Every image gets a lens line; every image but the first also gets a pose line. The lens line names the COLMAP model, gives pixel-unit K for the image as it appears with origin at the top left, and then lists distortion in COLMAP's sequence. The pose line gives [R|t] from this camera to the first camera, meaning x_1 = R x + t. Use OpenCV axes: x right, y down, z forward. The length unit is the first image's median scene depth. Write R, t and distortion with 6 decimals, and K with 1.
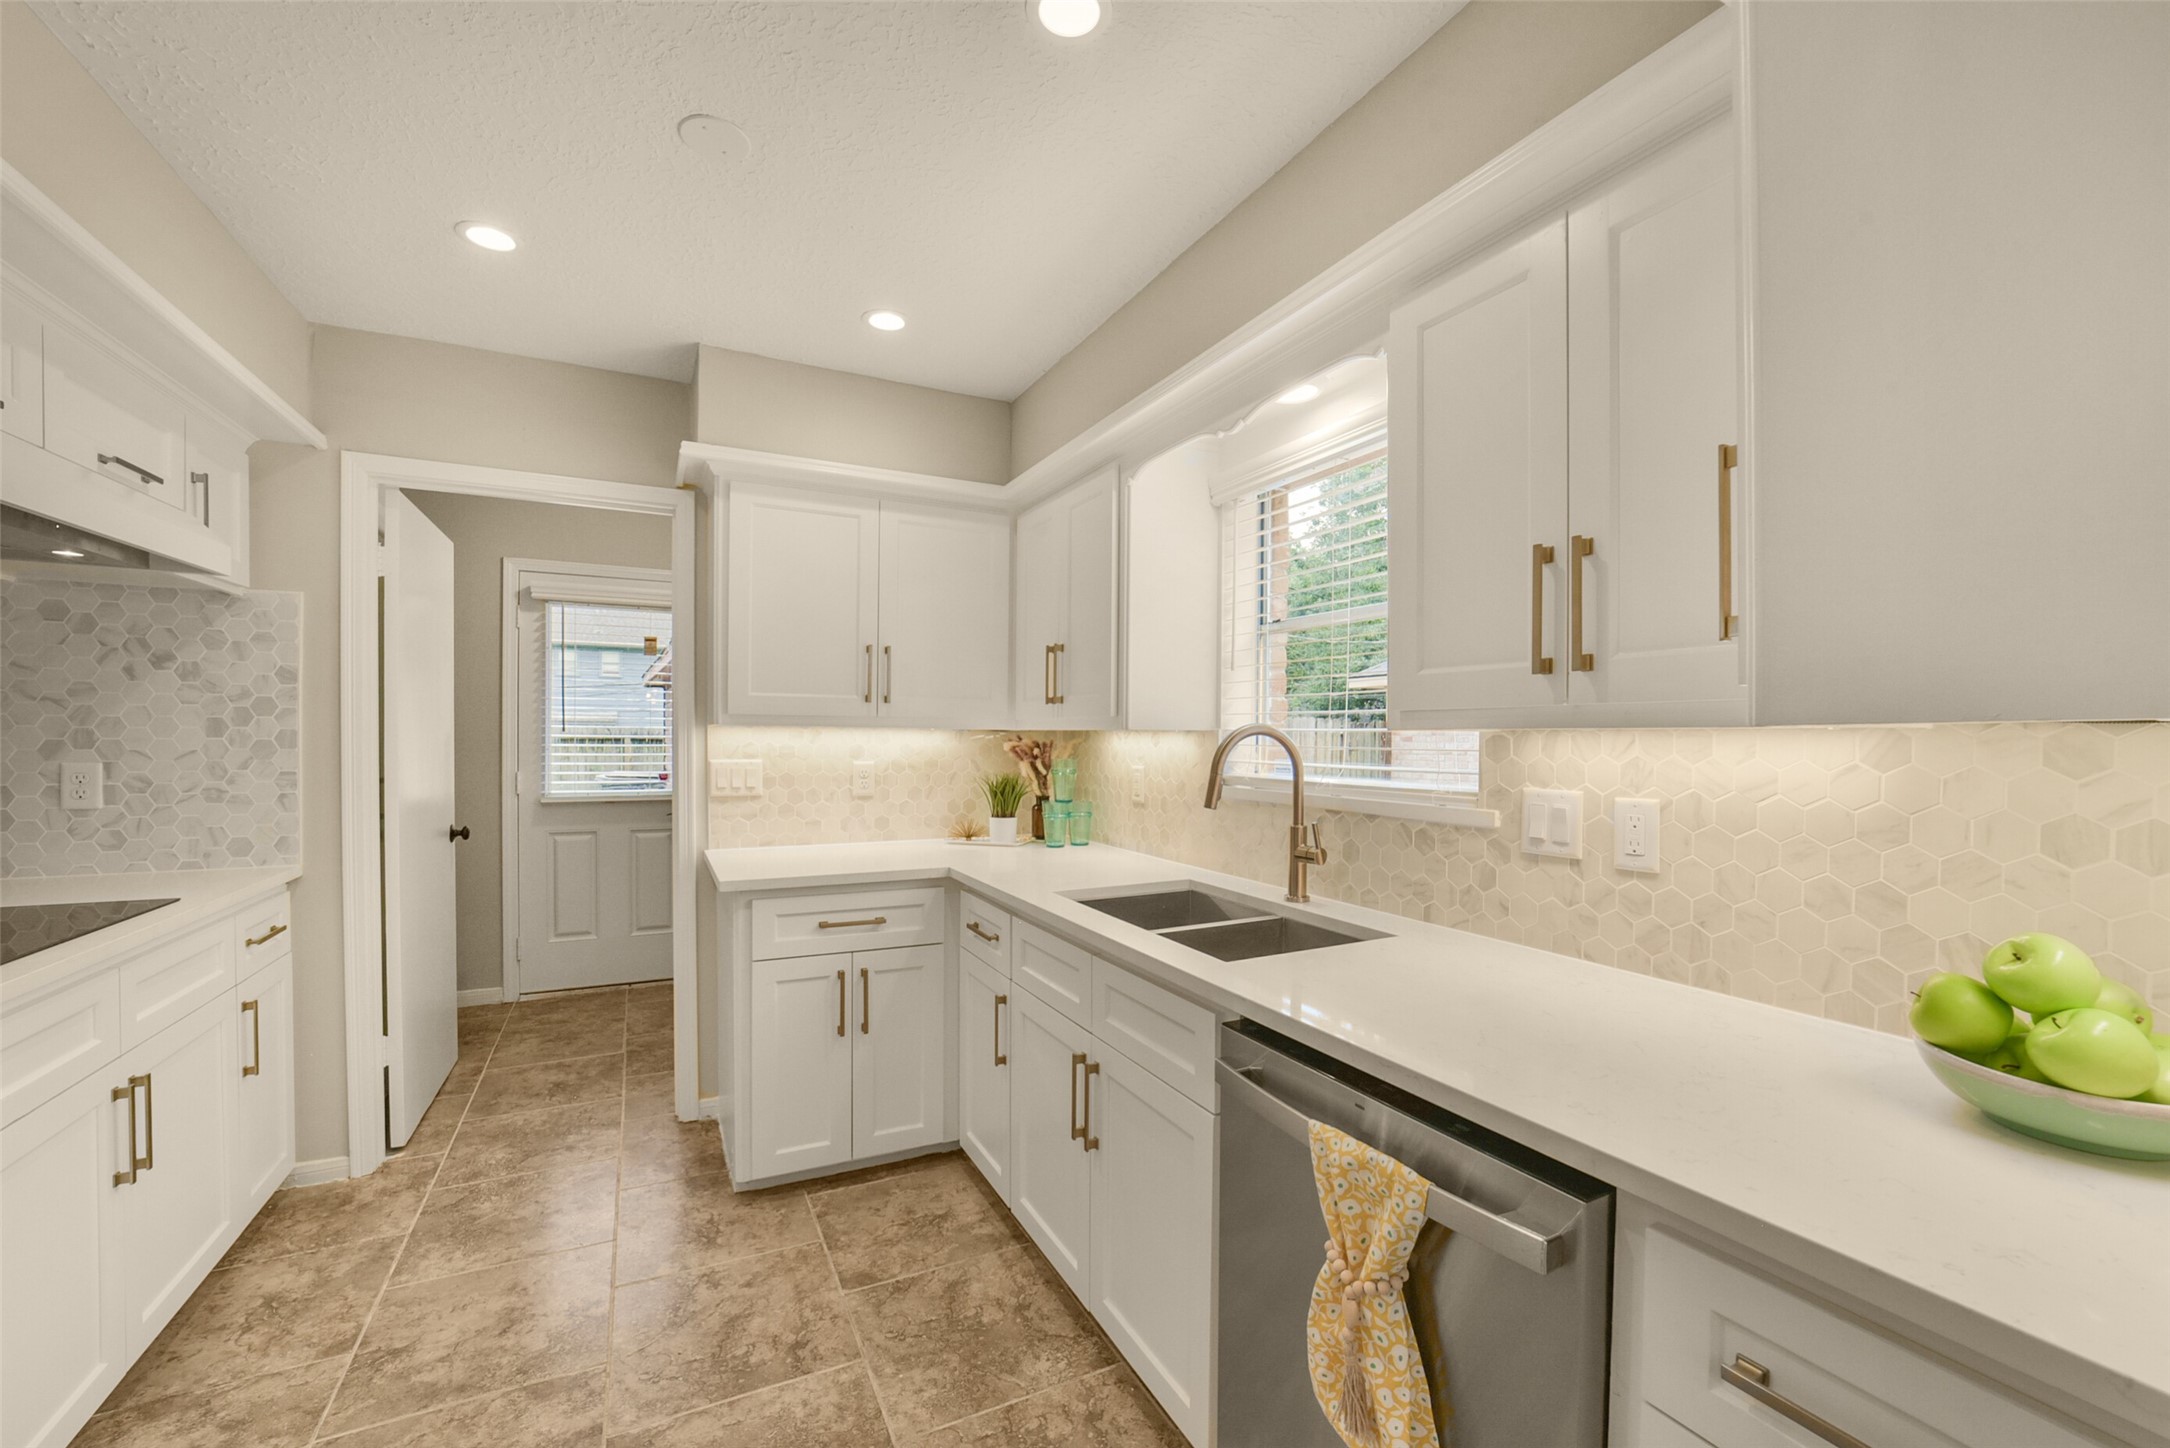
lens RADIAL K [[871.0, 0, 1094.4], [0, 871.0, 743.6], [0, 0, 1]] dist [-0.019148, 0.003303]
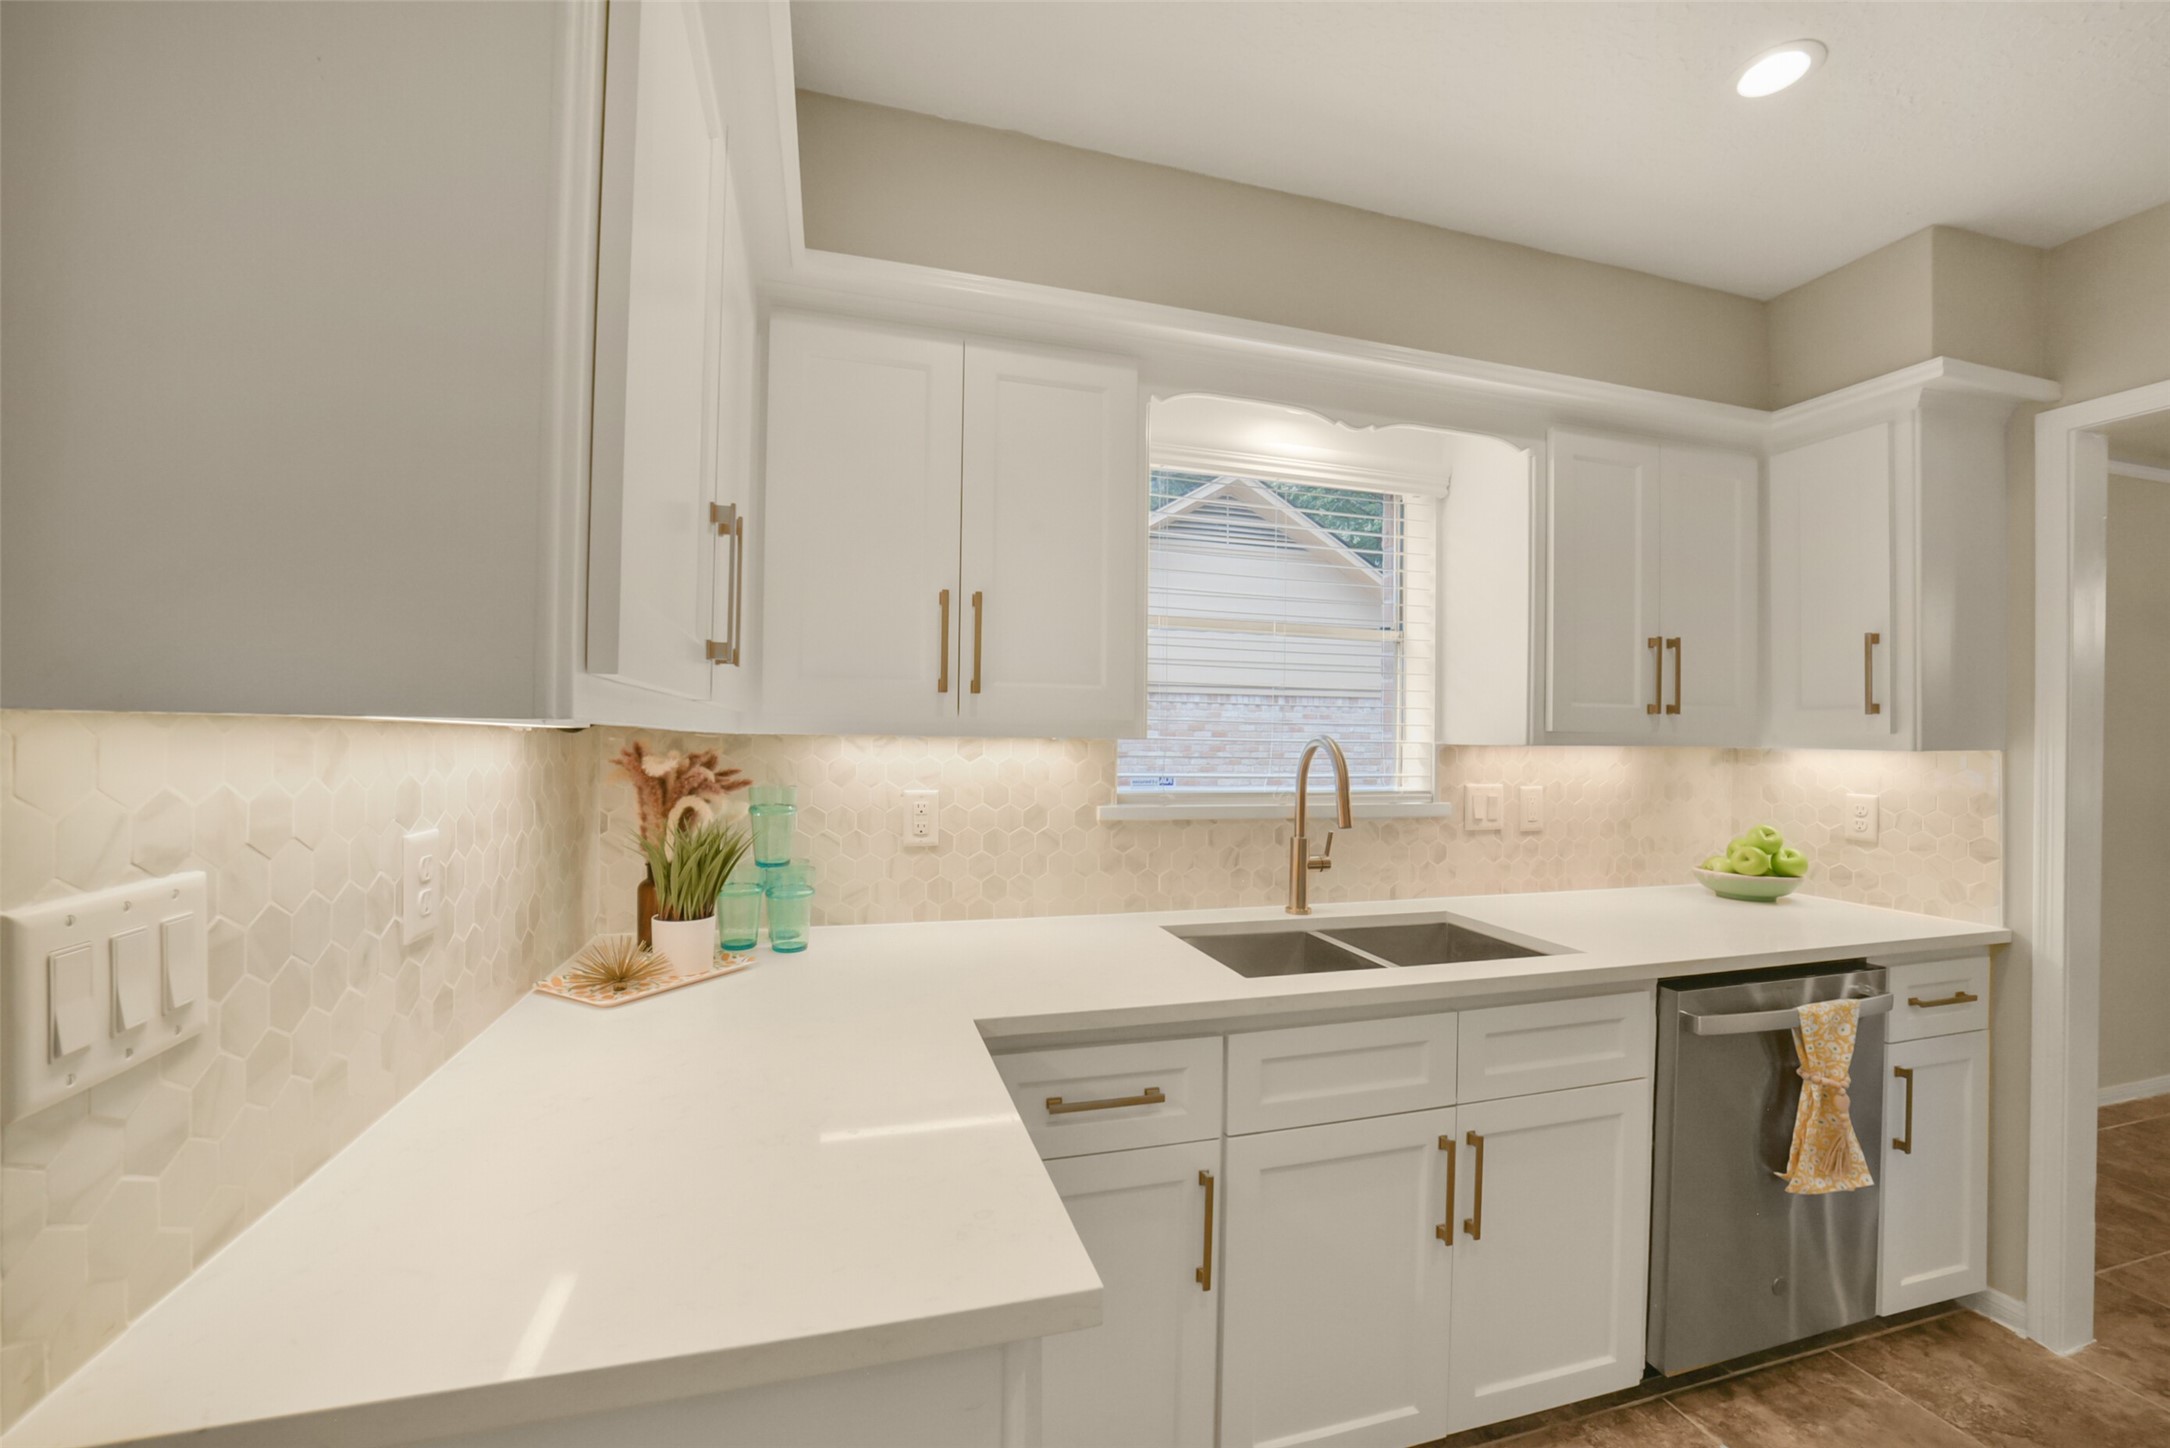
lens RADIAL K [[871.0, 0, 1100.0], [0, 871.0, 739.0], [0, 0, 1]] dist [-0.019148, 0.003303]
pose [[0.185244, -0.005111, 0.982679, -0.743059], [-0.001591, 0.999984, 0.005501, -0.022000], [-0.982691, -0.002583, 0.185232, 0.980275]]
